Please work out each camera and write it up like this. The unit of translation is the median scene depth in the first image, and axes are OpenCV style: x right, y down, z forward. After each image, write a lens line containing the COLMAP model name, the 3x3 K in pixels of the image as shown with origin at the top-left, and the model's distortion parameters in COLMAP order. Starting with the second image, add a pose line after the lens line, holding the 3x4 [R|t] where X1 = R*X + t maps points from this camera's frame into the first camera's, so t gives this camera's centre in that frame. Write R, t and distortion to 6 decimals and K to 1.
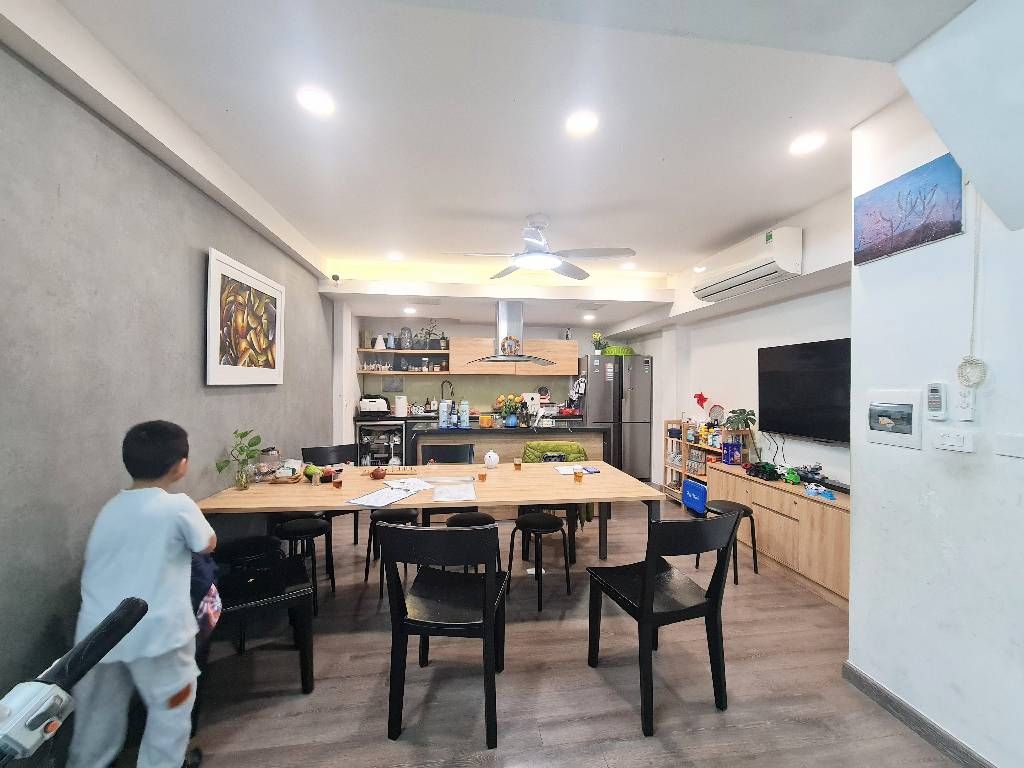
lens RADIAL K [[416.3, 0, 510.3], [0, 416.3, 383.9], [0, 0, 1]] dist [0.000567, -0.000774]
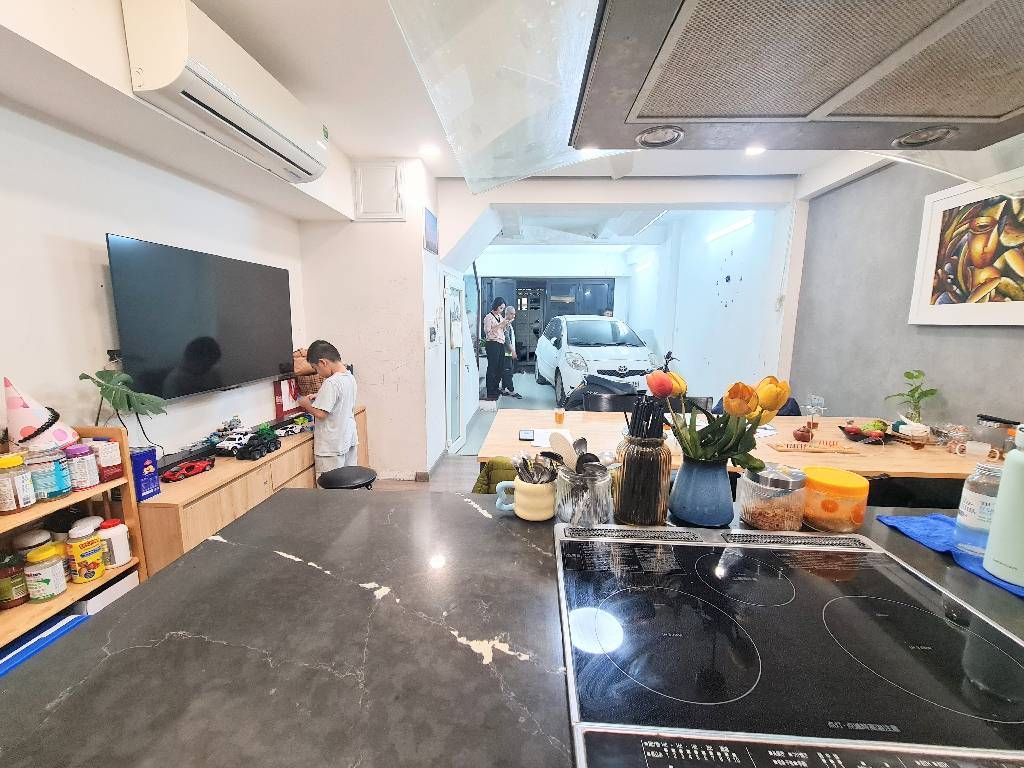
lens RADIAL K [[416.3, 0, 511.3], [0, 416.3, 386.2], [0, 0, 1]] dist [0.000567, -0.000774]
pose [[-0.981073, -0.041956, 0.189036, 0.097020], [-0.011743, 0.987338, 0.158194, 0.001147], [-0.193280, 0.152980, -0.969144, 2.007214]]
